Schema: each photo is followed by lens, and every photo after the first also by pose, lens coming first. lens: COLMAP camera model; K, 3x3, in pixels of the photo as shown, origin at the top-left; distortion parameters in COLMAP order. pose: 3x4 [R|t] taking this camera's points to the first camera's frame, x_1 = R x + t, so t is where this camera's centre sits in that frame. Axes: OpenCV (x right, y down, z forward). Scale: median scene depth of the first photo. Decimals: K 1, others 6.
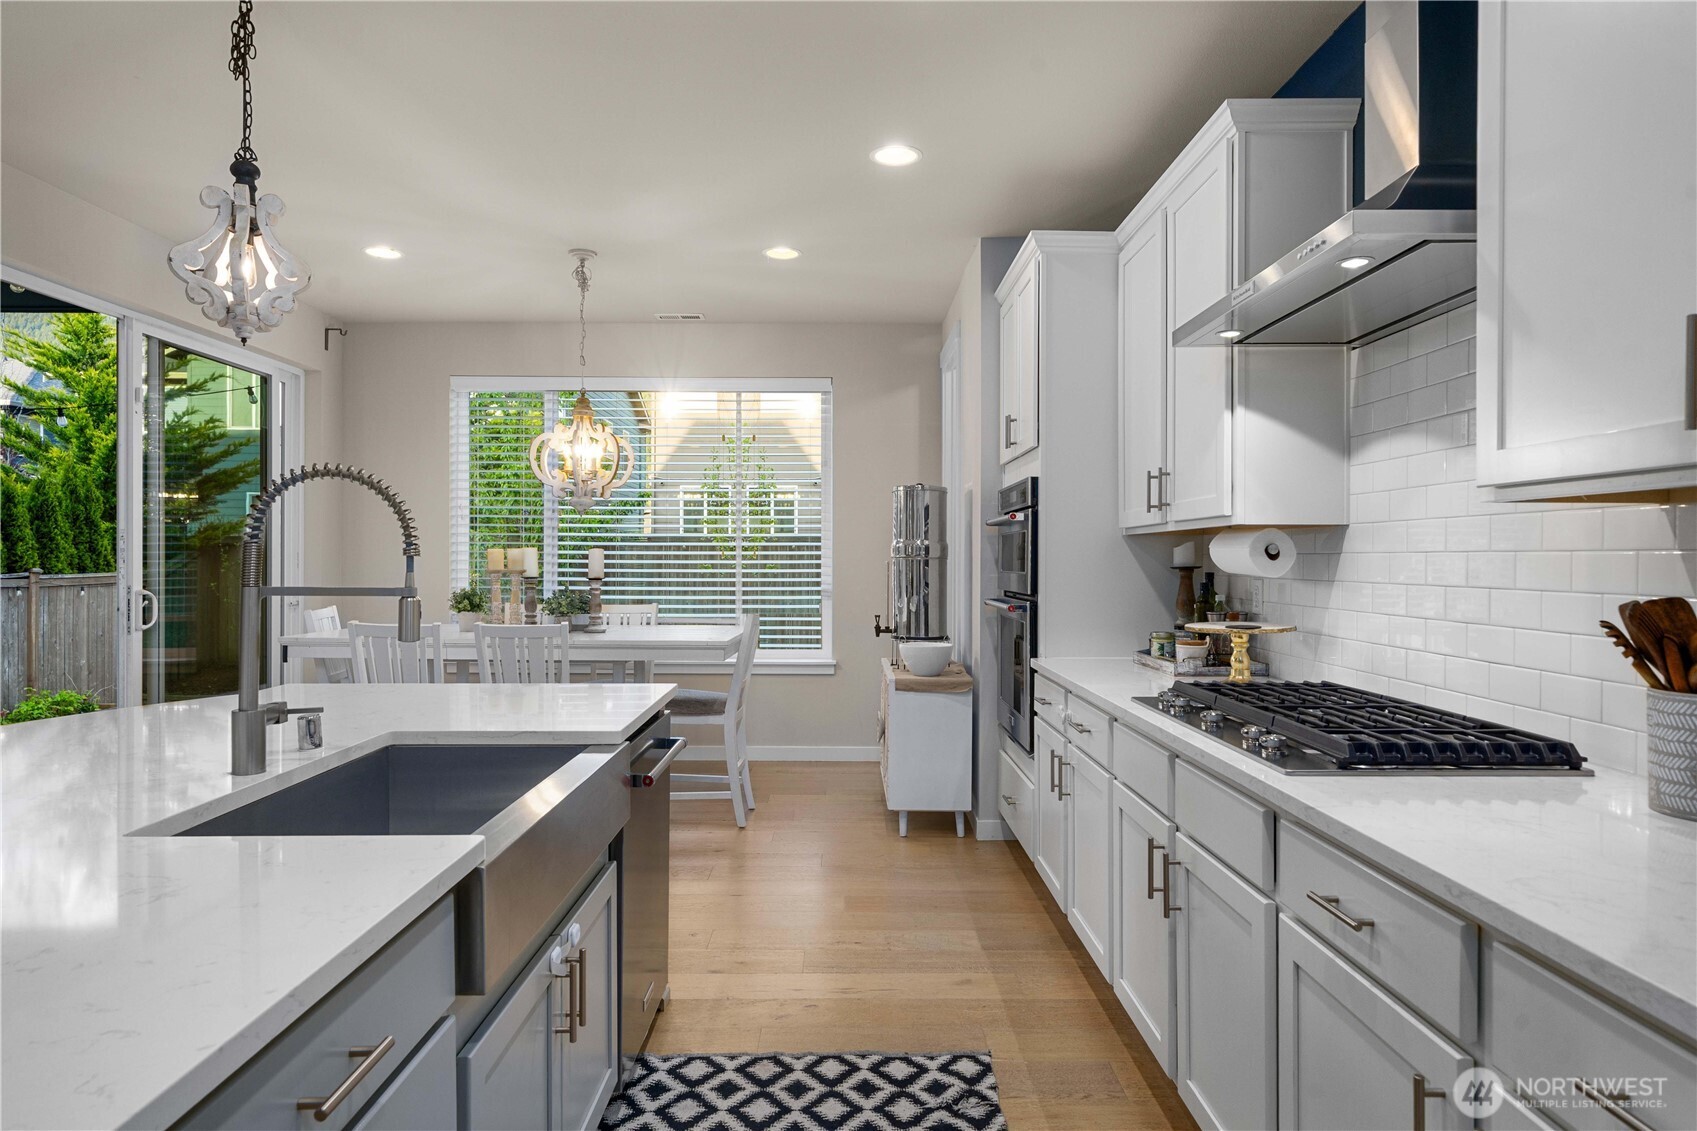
lens RADIAL K [[1013.2, 0, 848.5], [0, 1013.2, 565.5], [0, 0, 1]] dist [-0.004219, 0.000858]
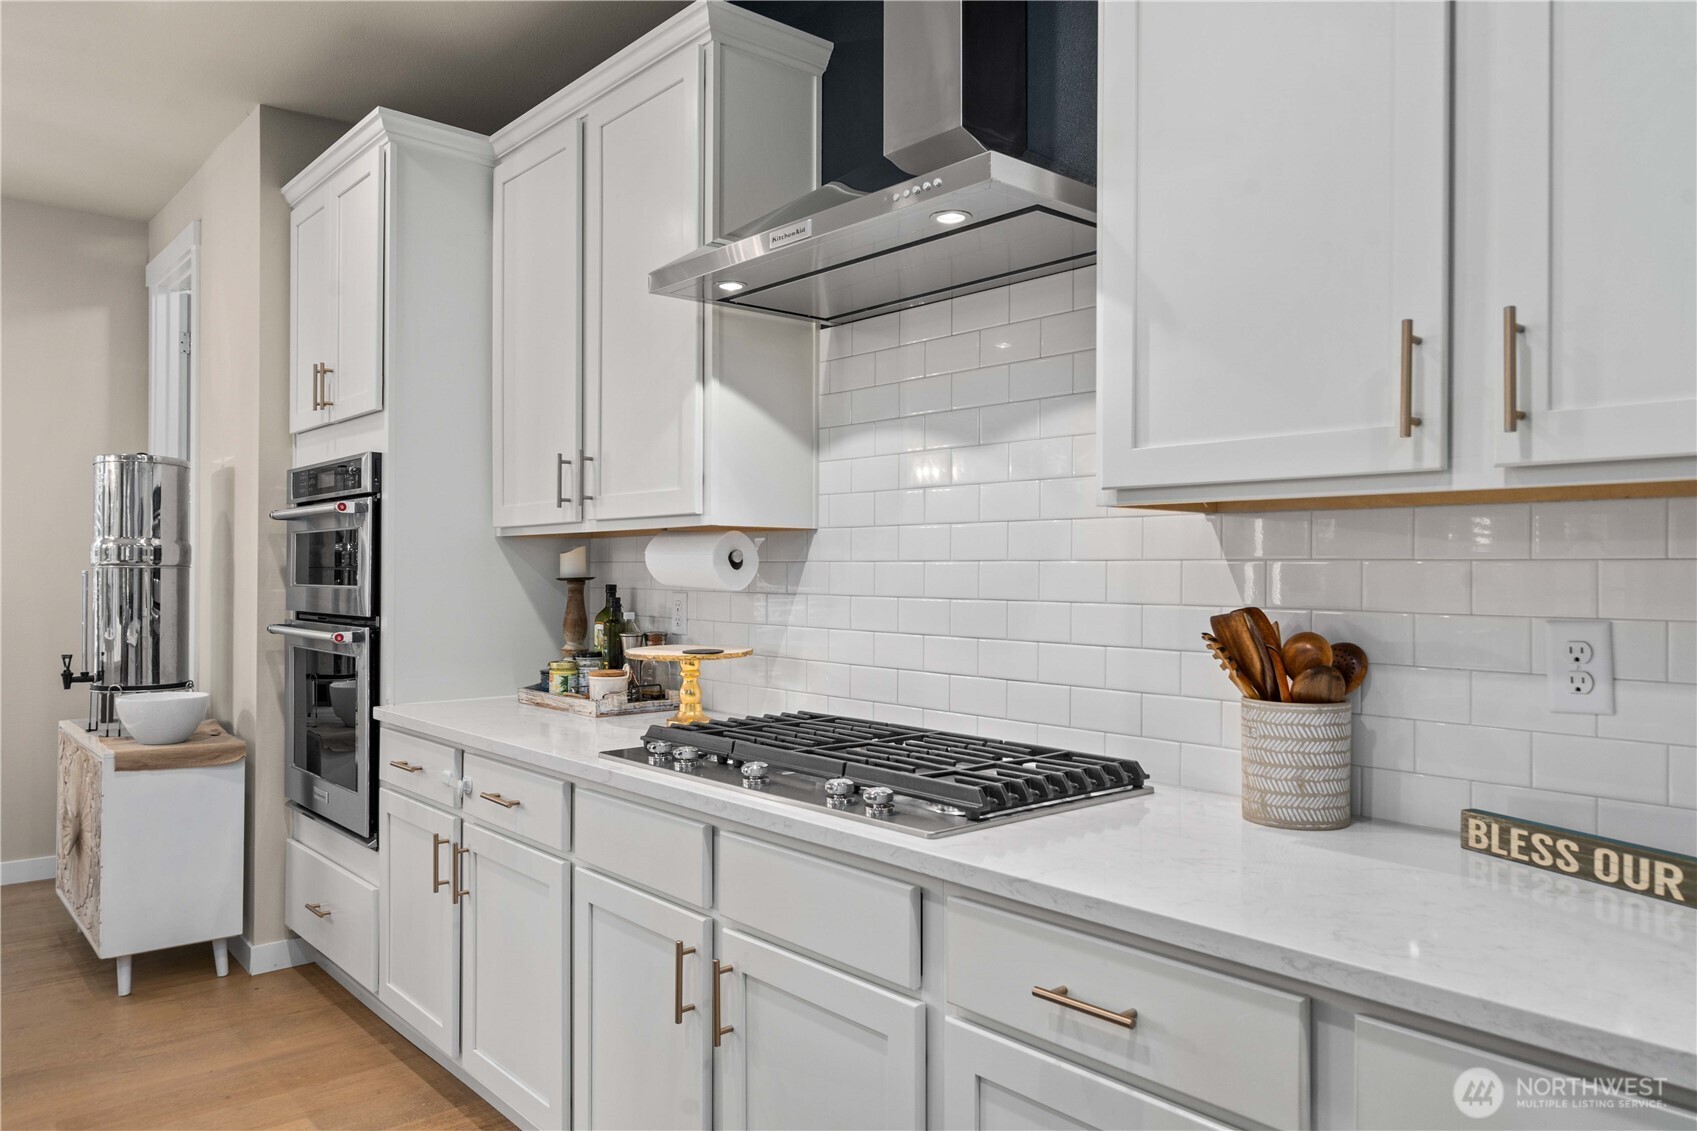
lens RADIAL K [[1175.1, 0, 848.5], [0, 1175.1, 565.5], [0, 0, 1]] dist [0.006264, 0.002807]
pose [[0.763161, 0.003780, 0.646197, -0.105277], [0.001868, 0.999966, -0.008055, -0.000398], [-0.646206, 0.007355, 0.763128, 0.161305]]
